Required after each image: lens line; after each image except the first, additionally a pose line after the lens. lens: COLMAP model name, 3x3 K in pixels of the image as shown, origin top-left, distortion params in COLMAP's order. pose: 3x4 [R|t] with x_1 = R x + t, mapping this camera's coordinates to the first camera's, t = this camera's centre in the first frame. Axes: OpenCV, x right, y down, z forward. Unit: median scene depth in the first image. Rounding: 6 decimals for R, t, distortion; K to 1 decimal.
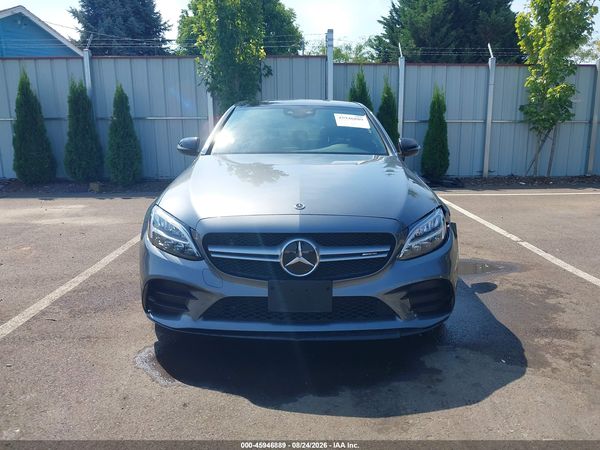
lens RADIAL K [[476.3, 0, 306.8], [0, 476.3, 225.4], [0, 0, 1]] dist [-0.007526, 0.000987]
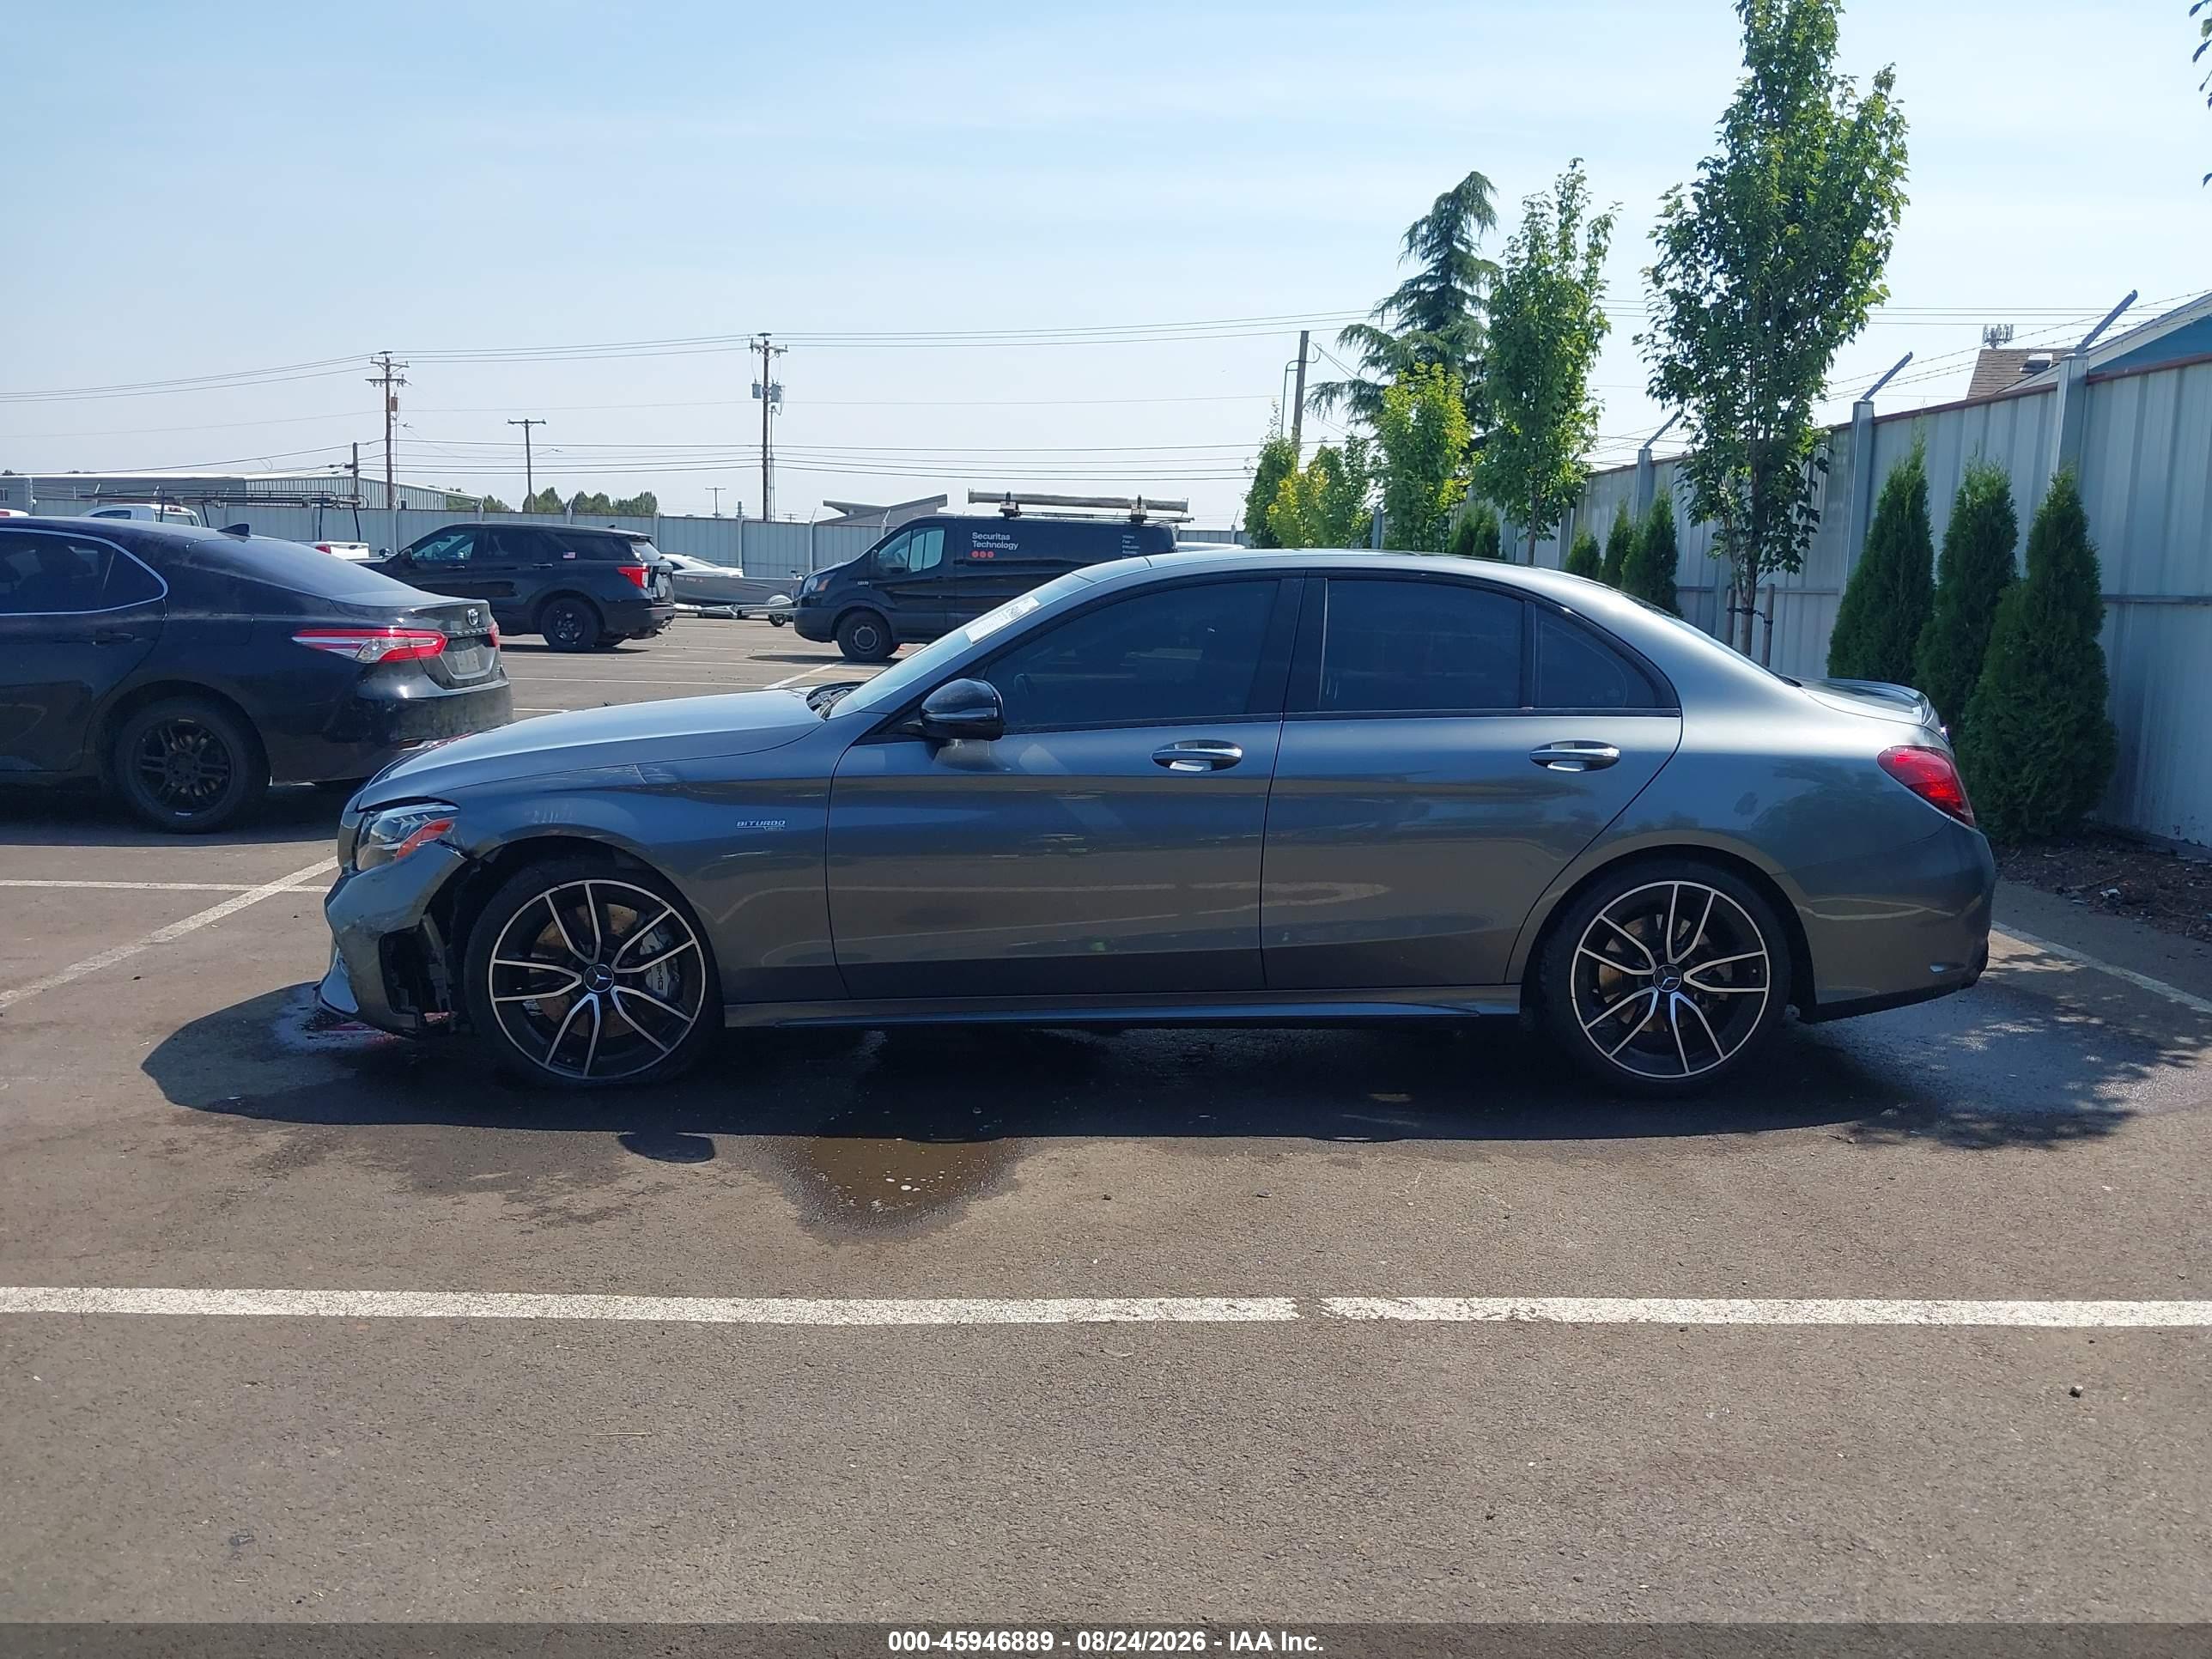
lens RADIAL K [[1761.1, 0, 1145.5], [0, 1761.1, 837.1], [0, 0, 1]] dist [-0.000743, -0.003056]
pose [[0.026200, 0.151586, -0.988097, 1.461504], [-0.227485, 0.963407, 0.141766, -0.296688], [0.973429, 0.221063, 0.059725, 1.164940]]
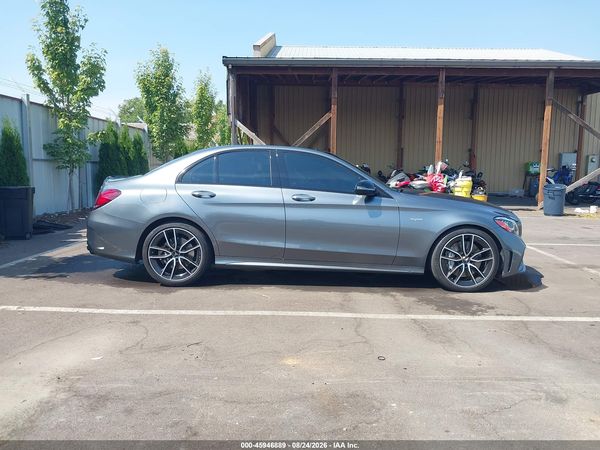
lens RADIAL K [[483.2, 0, 311.0], [0, 483.2, 224.1], [0, 0, 1]] dist [-0.006804, -0.008592]
pose [[0.035908, -0.114319, 0.992795, -1.564833], [0.189280, 0.976232, 0.105565, -0.248330], [-0.981266, 0.184125, 0.056693, 1.171722]]
